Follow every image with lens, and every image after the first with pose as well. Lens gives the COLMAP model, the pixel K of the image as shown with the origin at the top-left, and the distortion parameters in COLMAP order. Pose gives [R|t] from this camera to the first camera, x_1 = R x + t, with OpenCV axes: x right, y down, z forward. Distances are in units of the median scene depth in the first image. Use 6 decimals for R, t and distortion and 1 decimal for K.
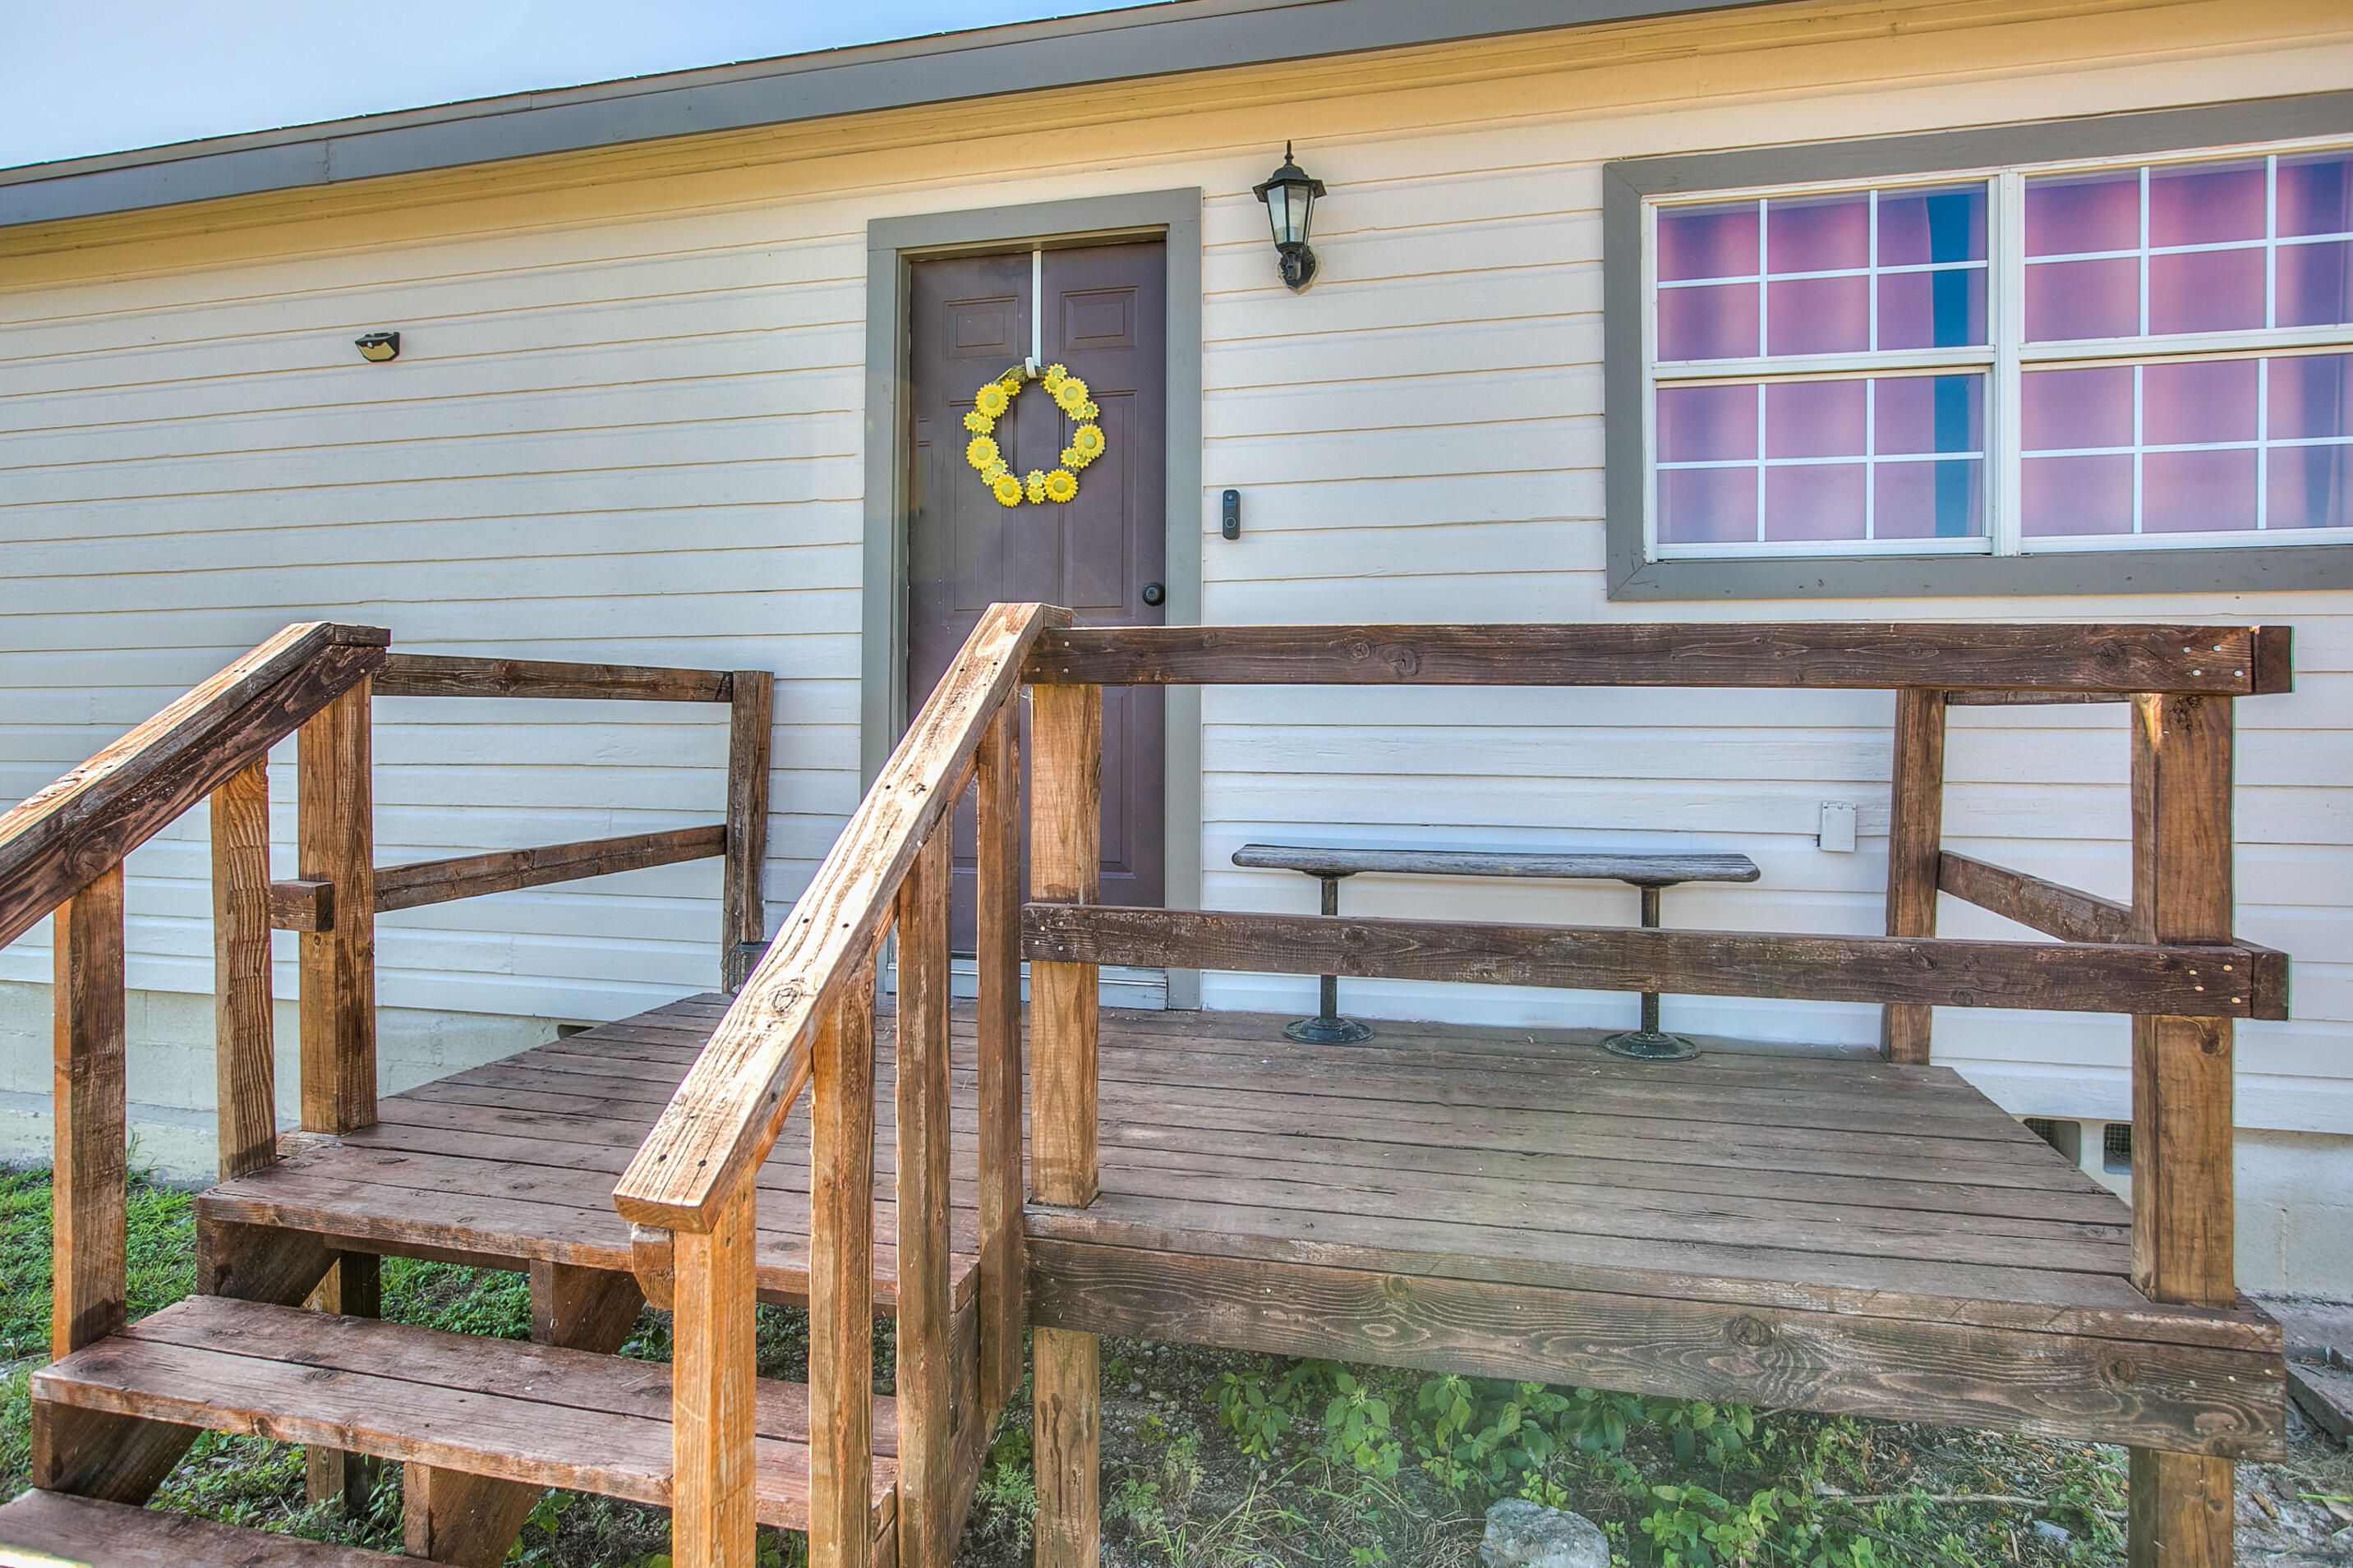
lens RADIAL K [[1351.5, 0, 1194.3], [0, 1351.5, 710.2], [0, 0, 1]] dist [-0.007213, -0.001533]
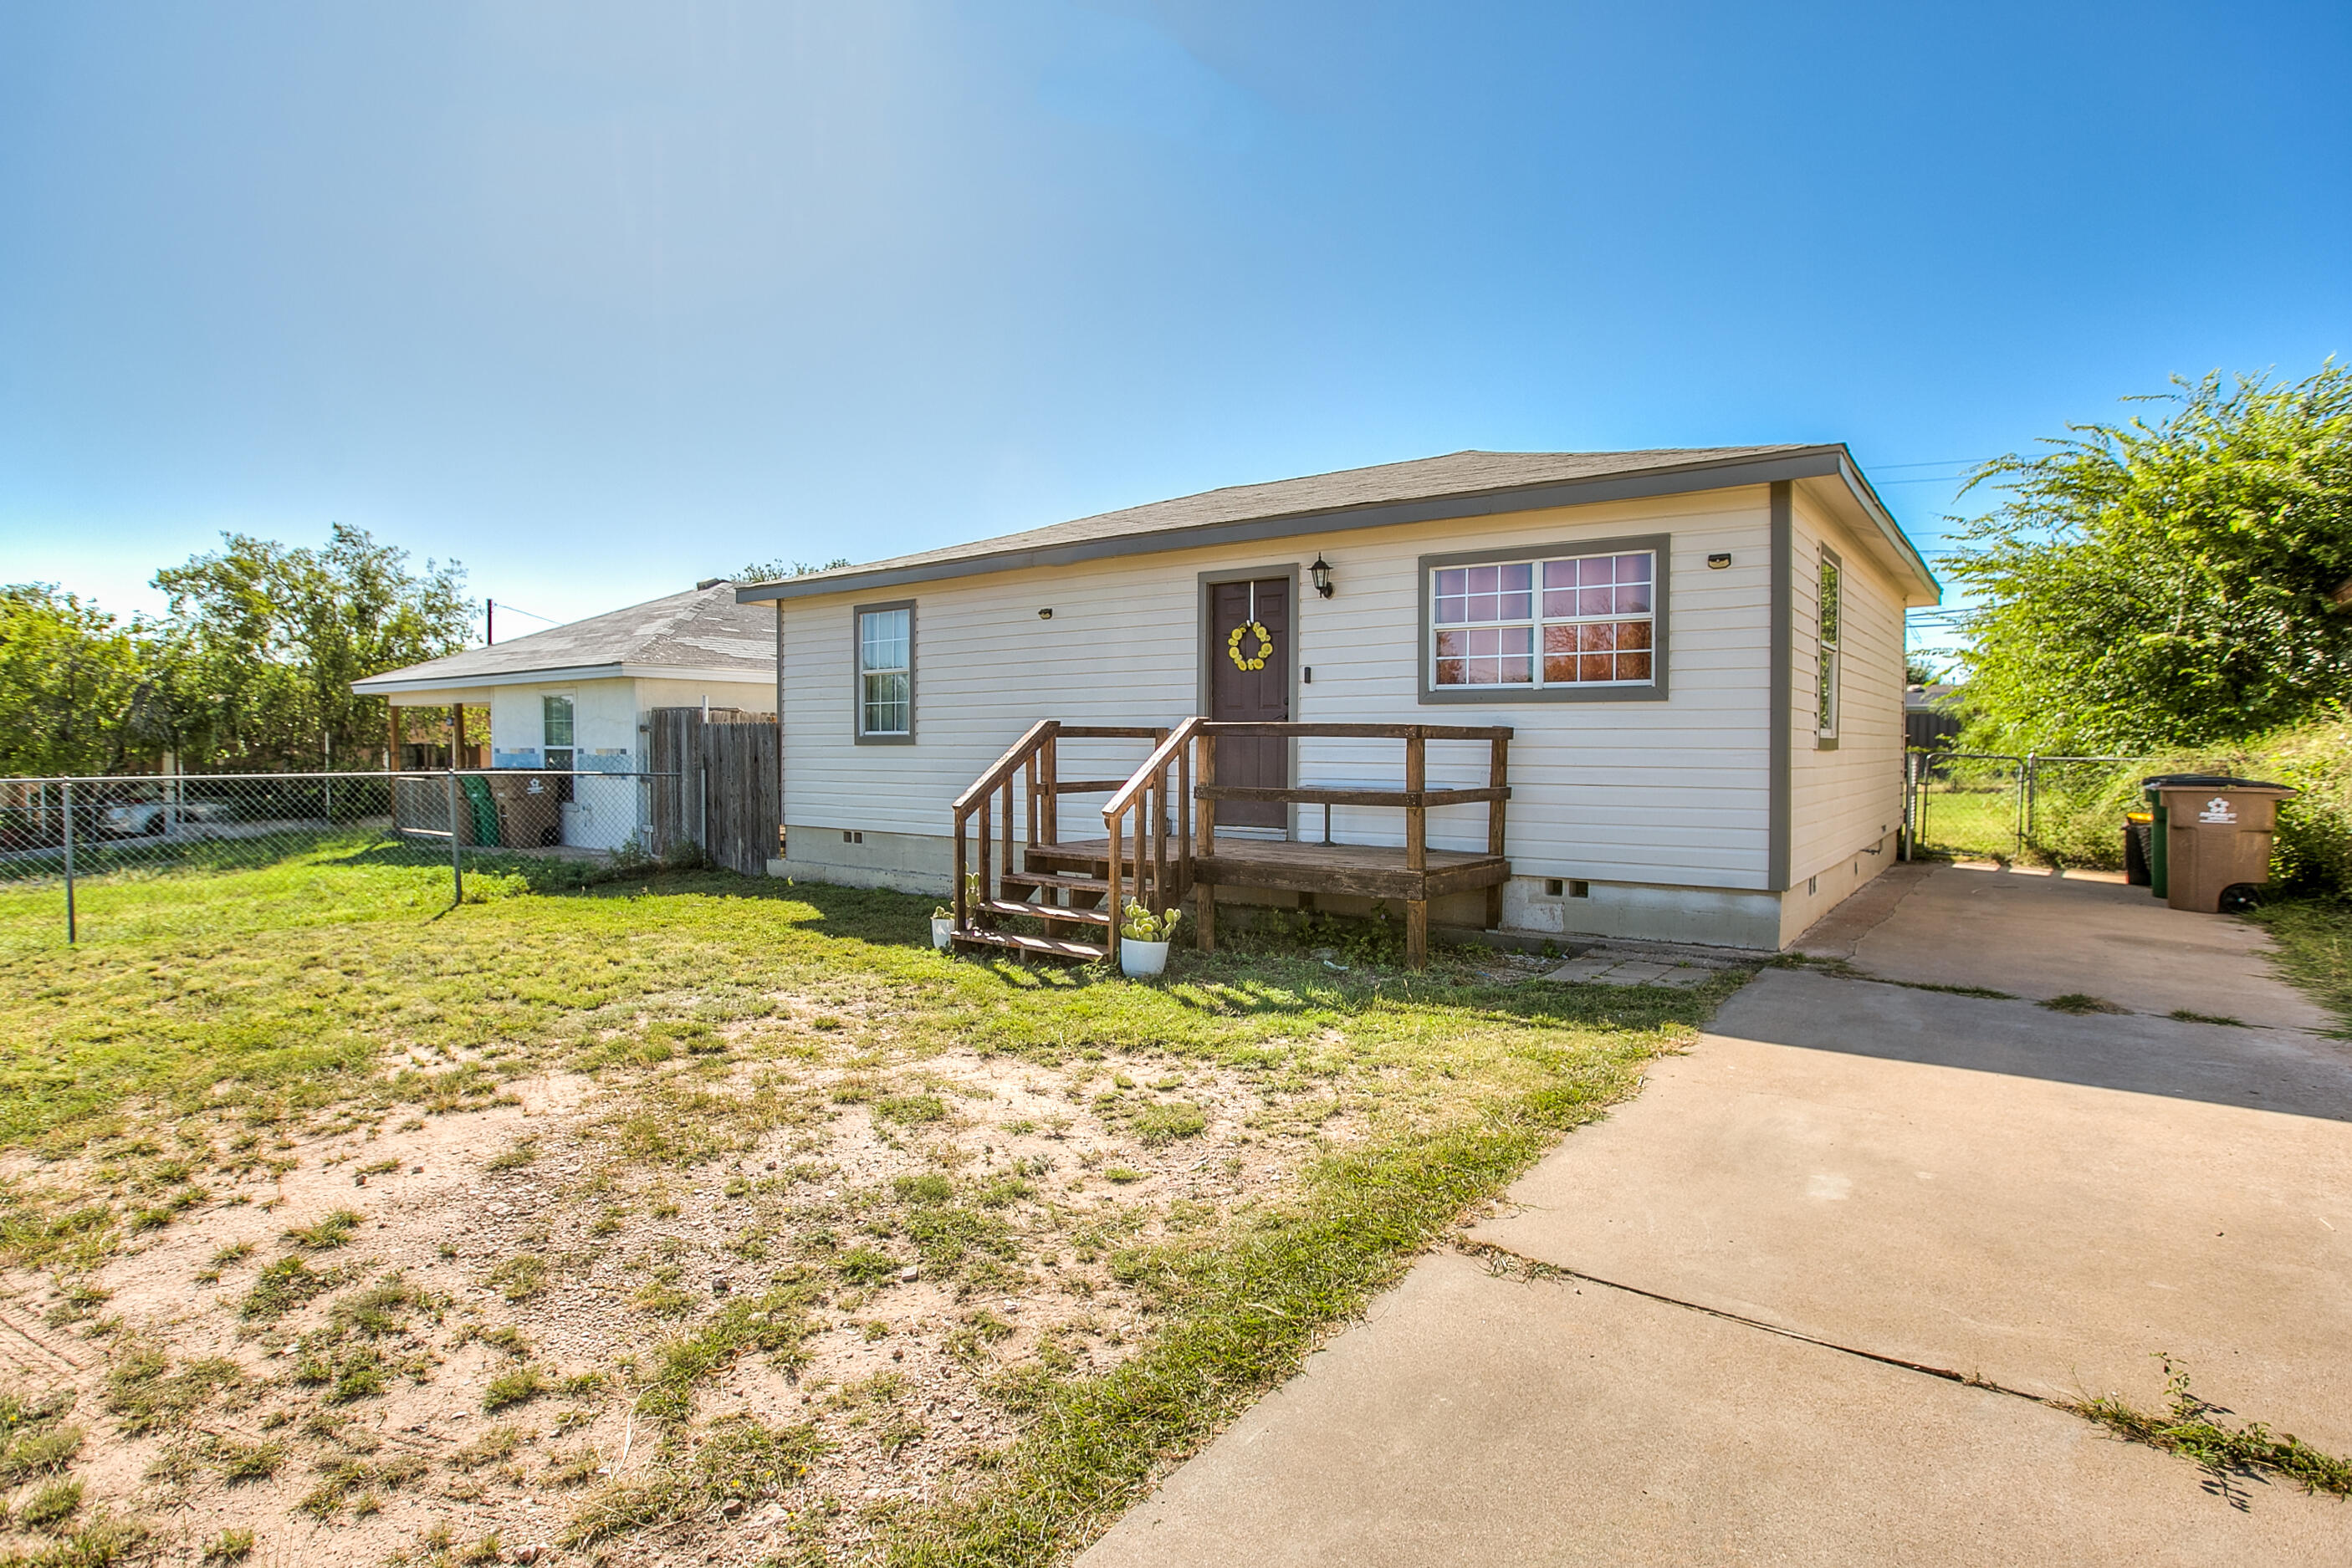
lens RADIAL K [[1145.1, 0, 1176.9], [0, 1145.1, 773.7], [0, 0, 1]] dist [0.000077, 0.000000]
pose [[0.925139, 0.010182, -0.379493, 0.707742], [0.000868, 0.999581, 0.028937, -0.003030], [0.379628, -0.027100, 0.924742, -1.408855]]
